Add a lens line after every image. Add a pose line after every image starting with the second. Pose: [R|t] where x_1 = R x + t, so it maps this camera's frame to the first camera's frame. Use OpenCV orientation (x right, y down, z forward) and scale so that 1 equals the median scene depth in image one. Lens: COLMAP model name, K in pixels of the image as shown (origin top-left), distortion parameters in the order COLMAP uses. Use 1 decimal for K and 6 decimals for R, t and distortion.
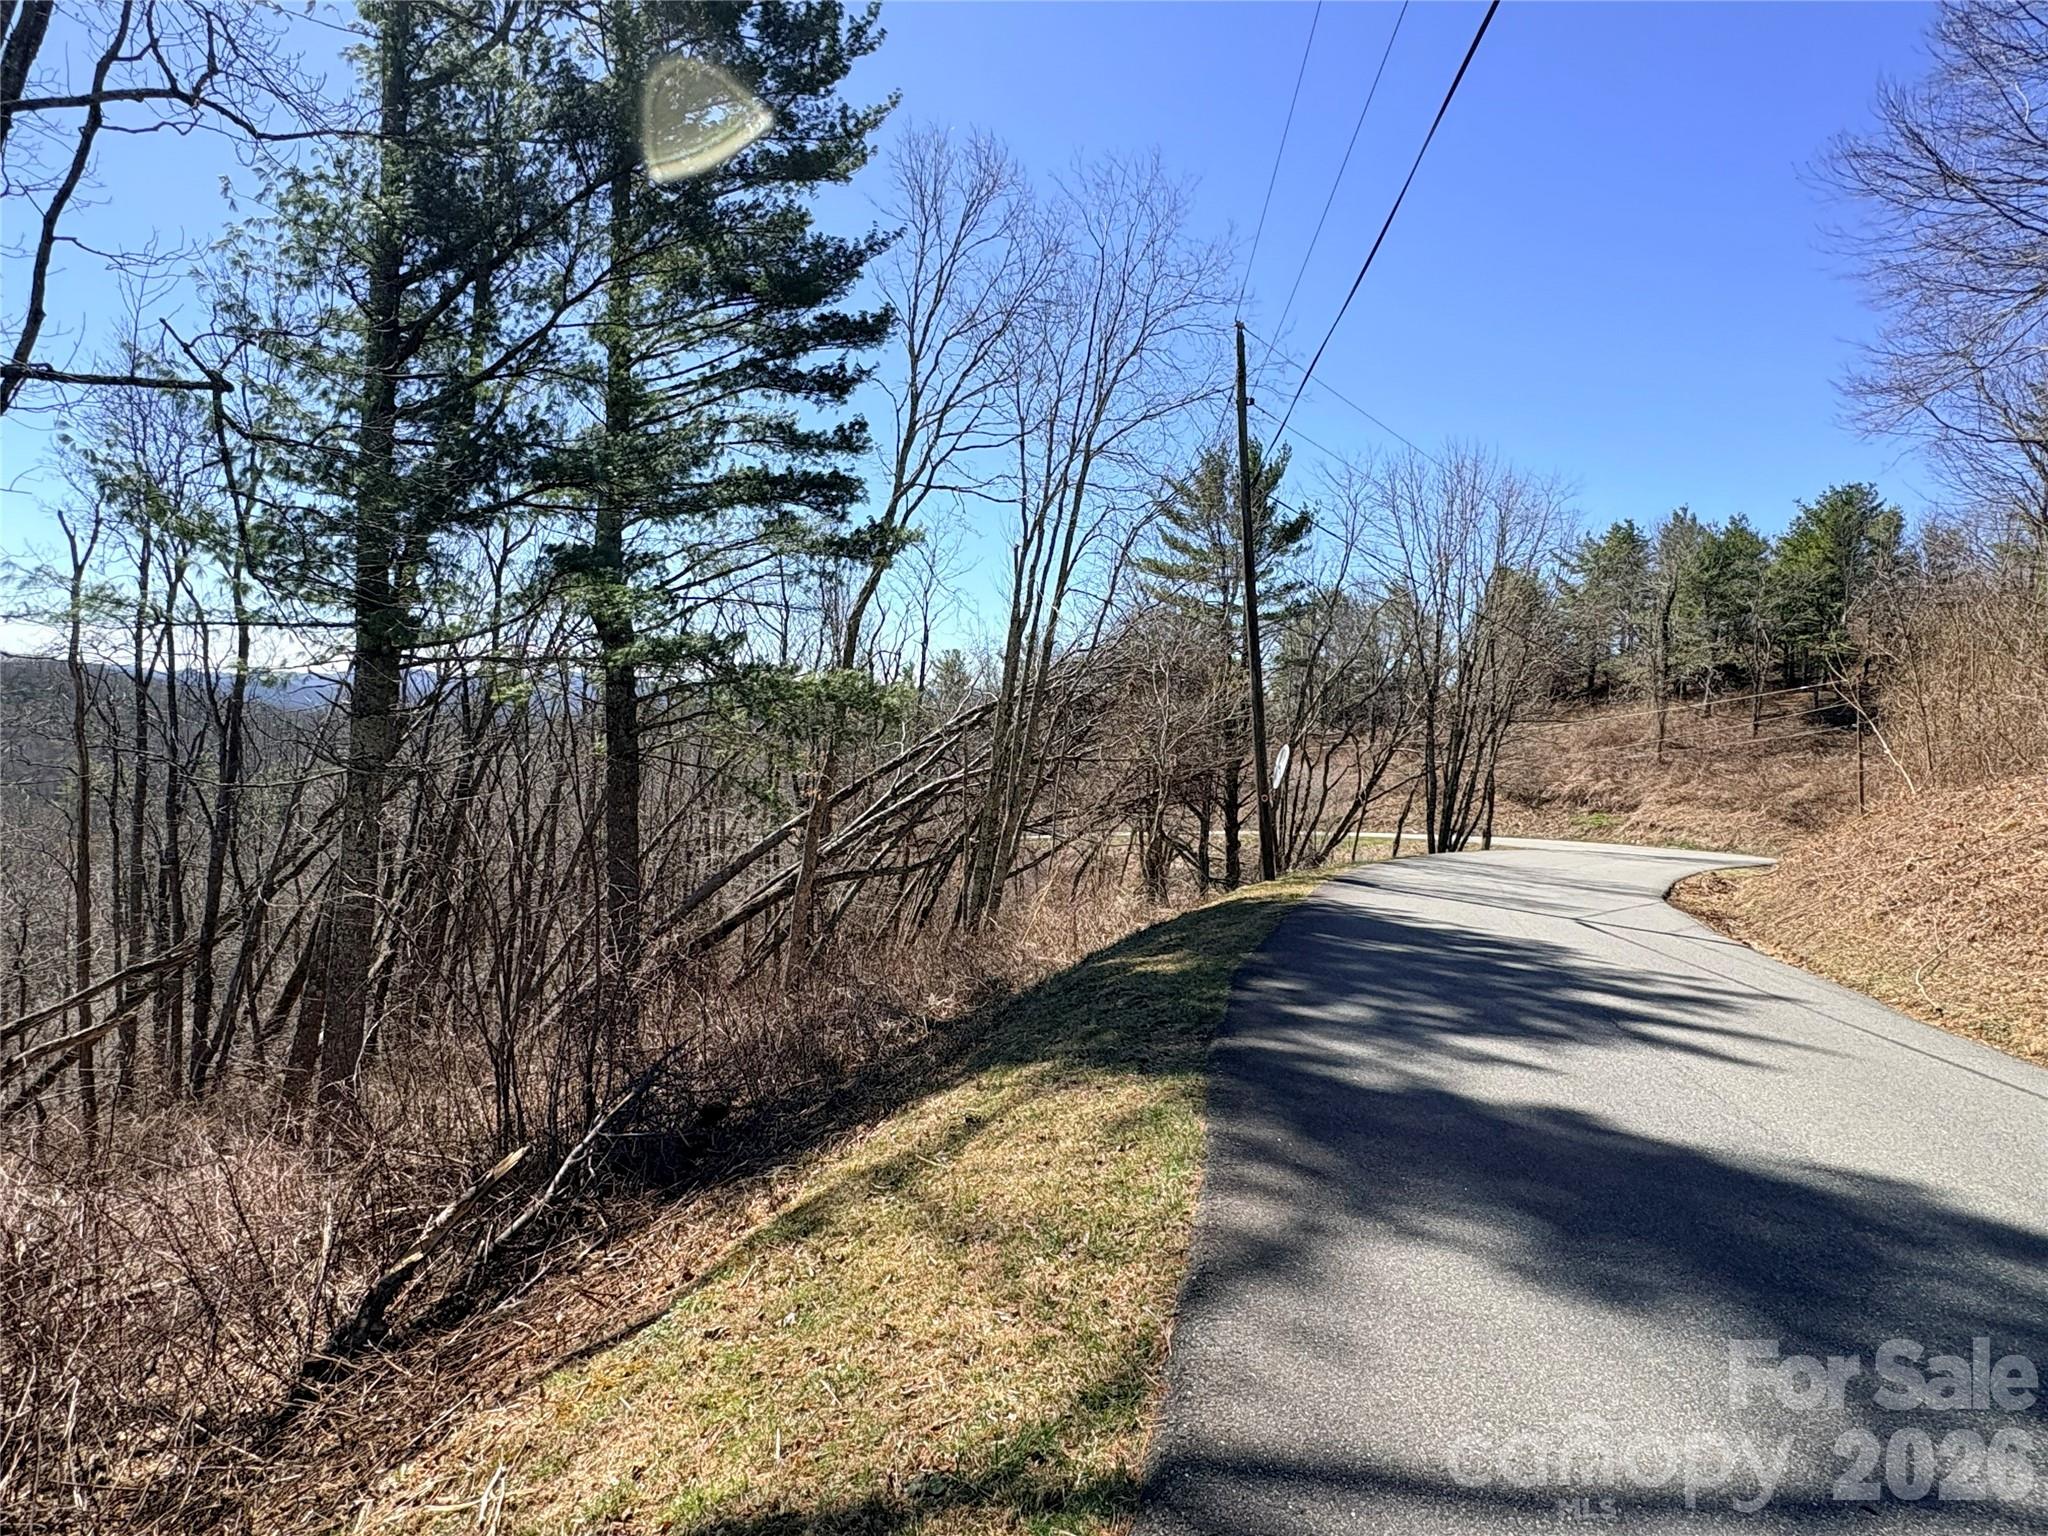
lens RADIAL K [[1071.4, 0, 1022.6], [0, 1071.4, 773.2], [0, 0, 1]] dist [0.000634, 0.000635]
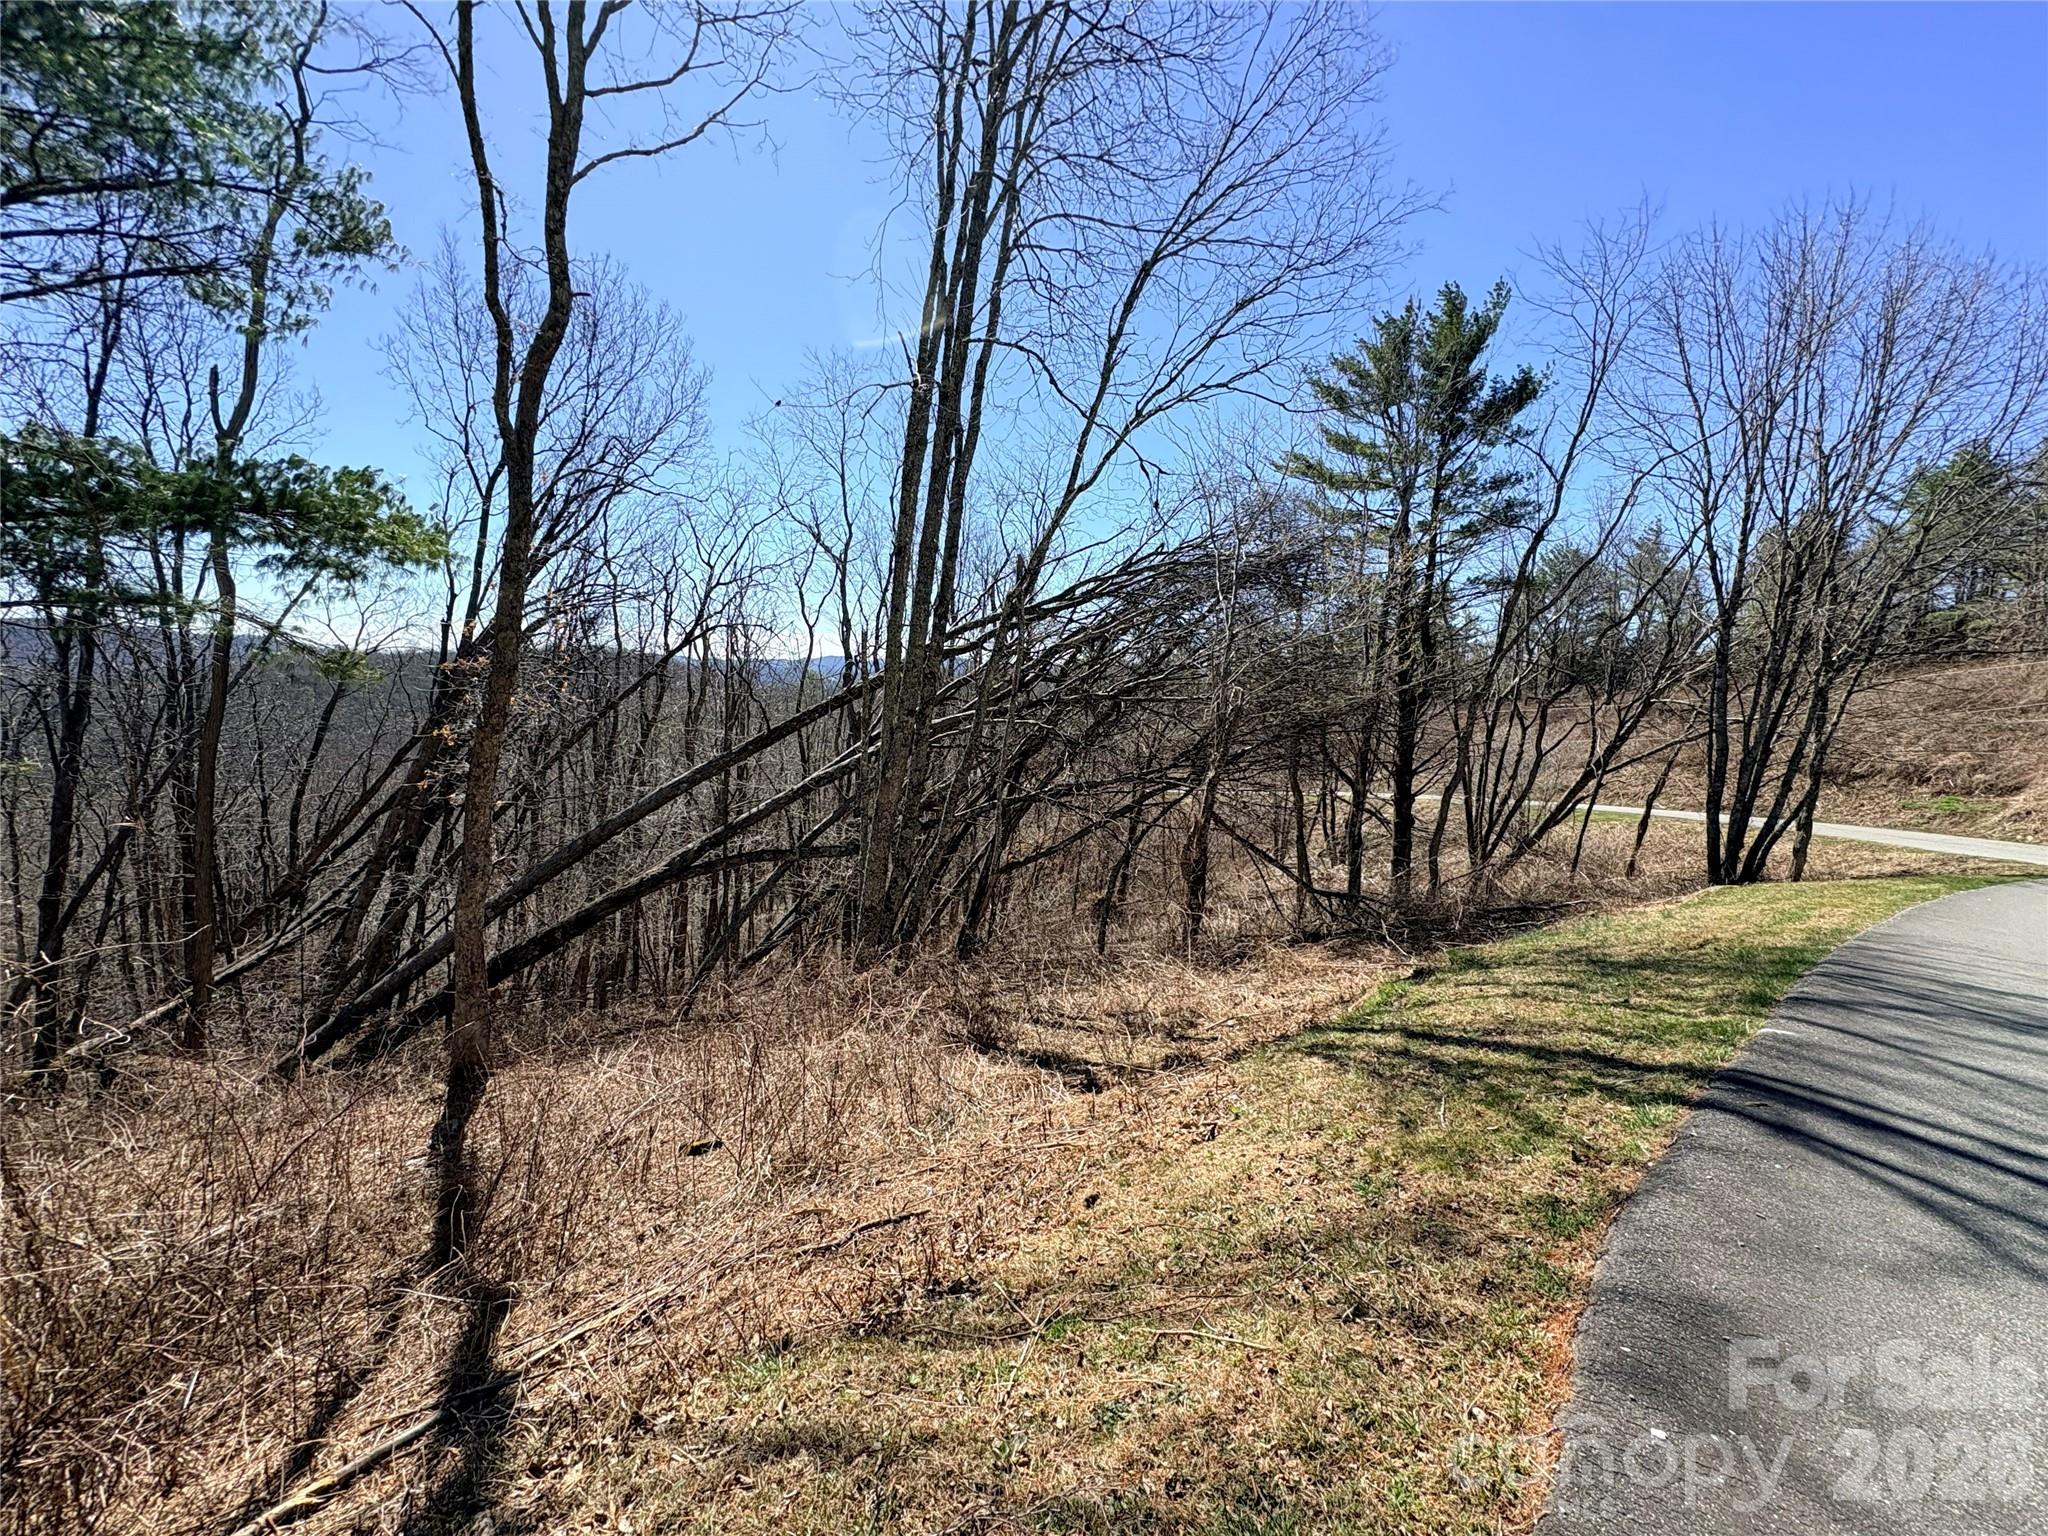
lens RADIAL K [[819.5, 0, 1024.0], [0, 819.5, 768.0], [0, 0, 1]] dist [0.001890, -0.000081]
pose [[0.954248, 0.031881, -0.297311, 0.246534], [-0.019254, 0.998788, 0.045305, 0.012094], [0.298395, -0.037508, 0.953705, 0.780055]]
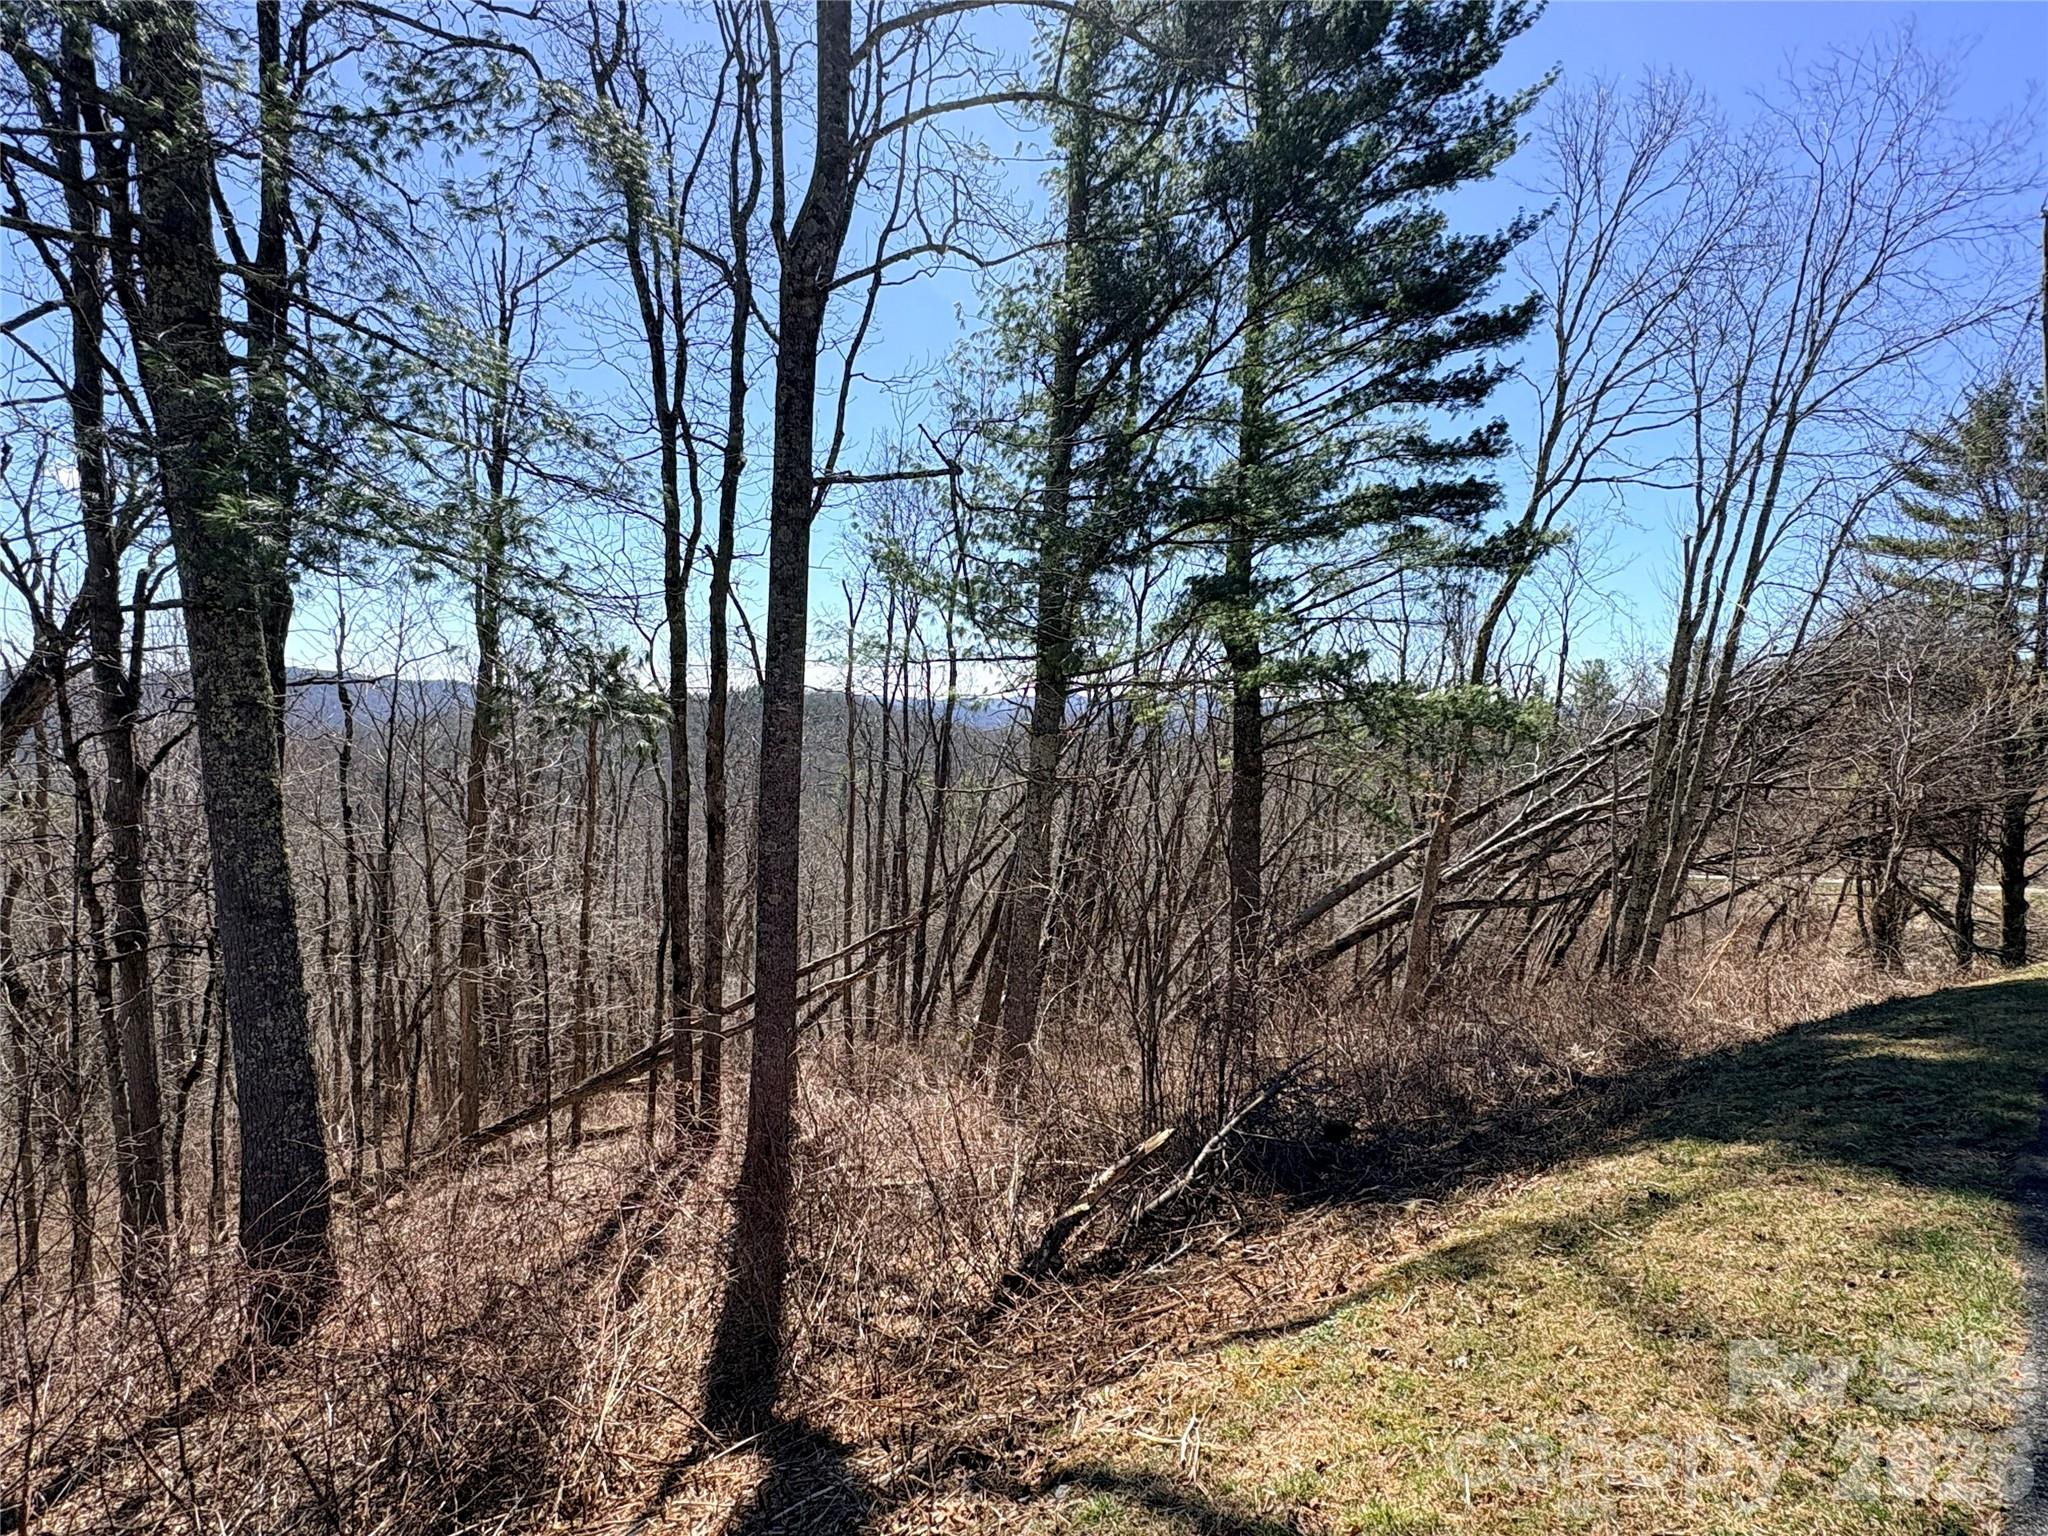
lens RADIAL K [[1069.8, 0, 1030.9], [0, 1069.8, 771.3], [0, 0, 1]] dist [0.000856, 0.001312]
pose [[0.854170, 0.017848, -0.519688, -0.010183], [-0.027632, 0.999557, -0.011089, 0.000215], [0.519260, 0.023832, 0.854284, -0.005976]]
